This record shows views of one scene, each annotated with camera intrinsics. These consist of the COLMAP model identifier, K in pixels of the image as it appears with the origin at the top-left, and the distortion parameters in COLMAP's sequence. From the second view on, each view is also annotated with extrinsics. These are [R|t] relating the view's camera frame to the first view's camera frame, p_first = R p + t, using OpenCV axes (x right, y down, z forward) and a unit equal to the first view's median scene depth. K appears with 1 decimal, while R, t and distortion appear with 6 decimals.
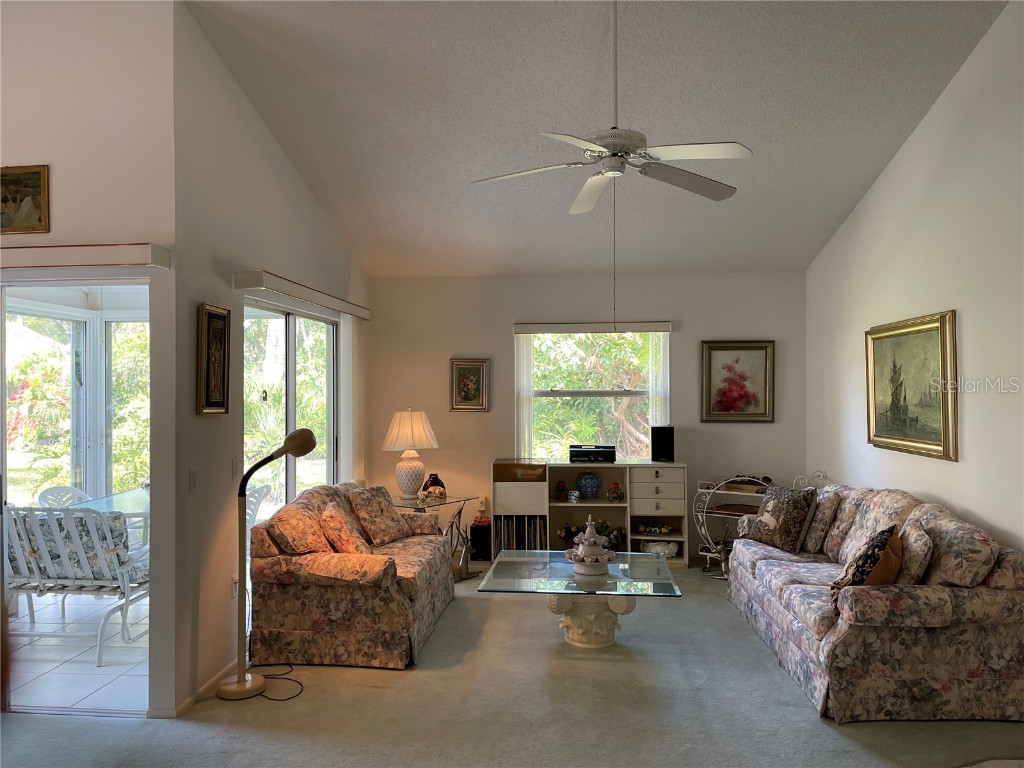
lens RADIAL K [[774.9, 0, 516.4], [0, 774.9, 383.8], [0, 0, 1]] dist [0.072714, -0.100404]
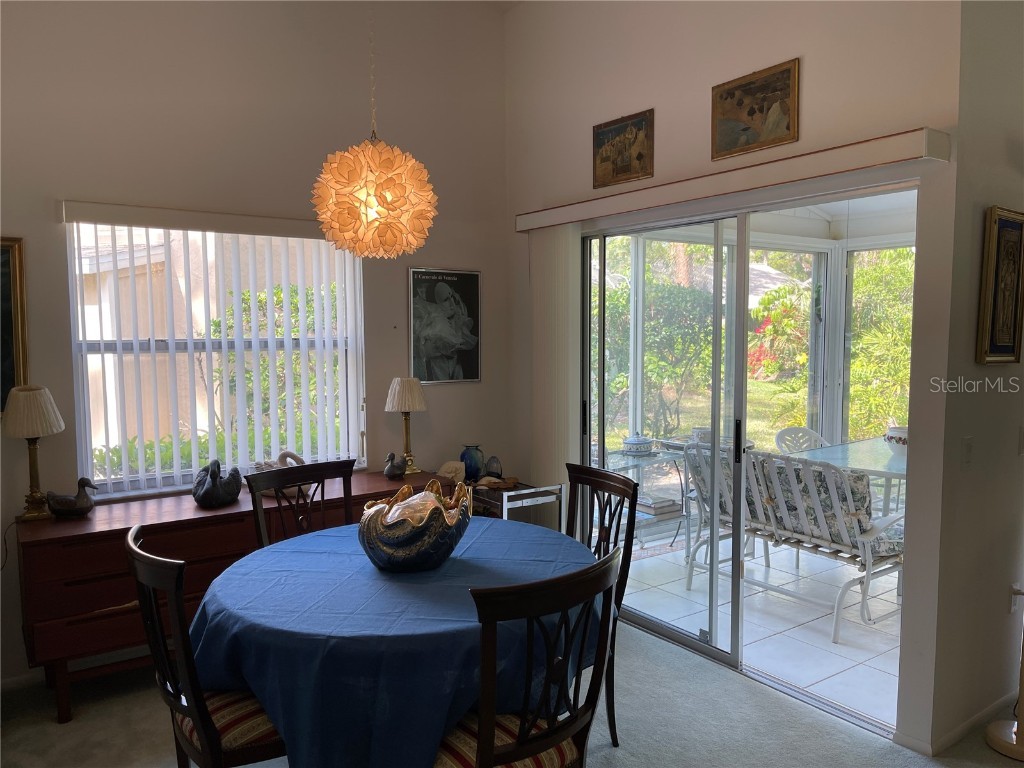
lens RADIAL K [[774.9, 0, 516.4], [0, 774.9, 383.8], [0, 0, 1]] dist [0.072714, -0.100404]
pose [[0.644667, 0.061770, -0.761964, -0.102149], [0.001930, 0.996595, 0.082424, -0.002451], [0.764461, -0.054607, 0.642353, 0.165274]]
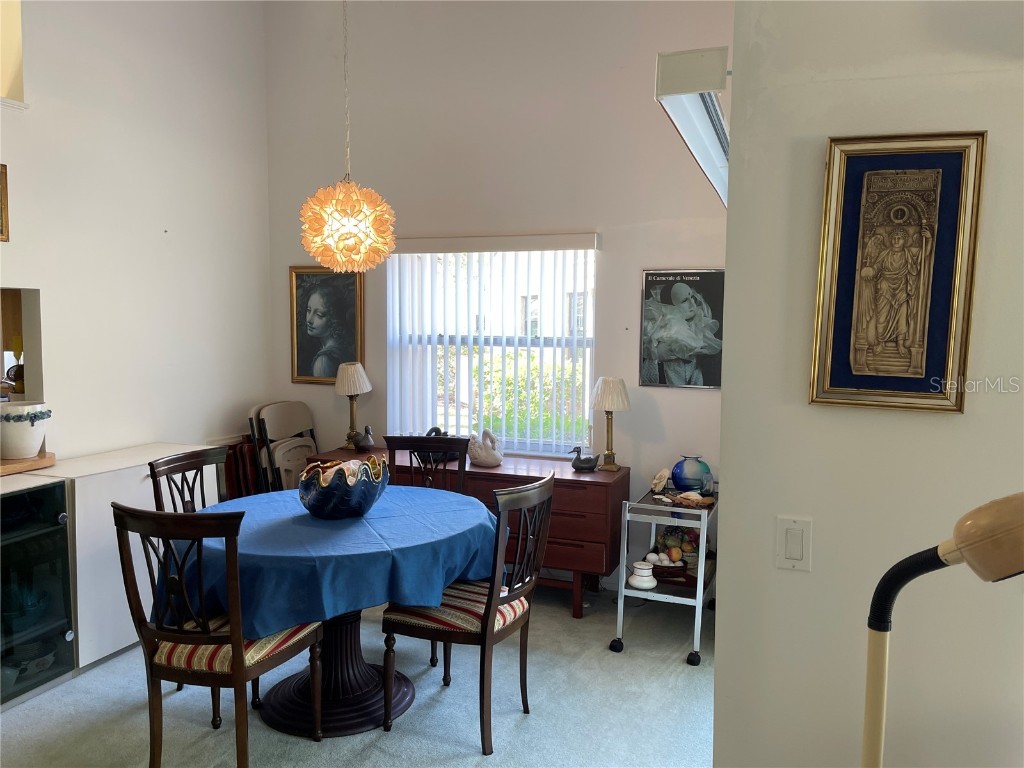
lens RADIAL K [[734.5, 0, 512.0], [0, 734.5, 384.0], [0, 0, 1]] dist [0.066785, -0.085121]
pose [[-0.276691, 0.087406, -0.956975, 0.169020], [-0.000867, 0.995832, 0.091206, -0.017885], [0.960958, 0.026065, -0.275462, 1.685281]]
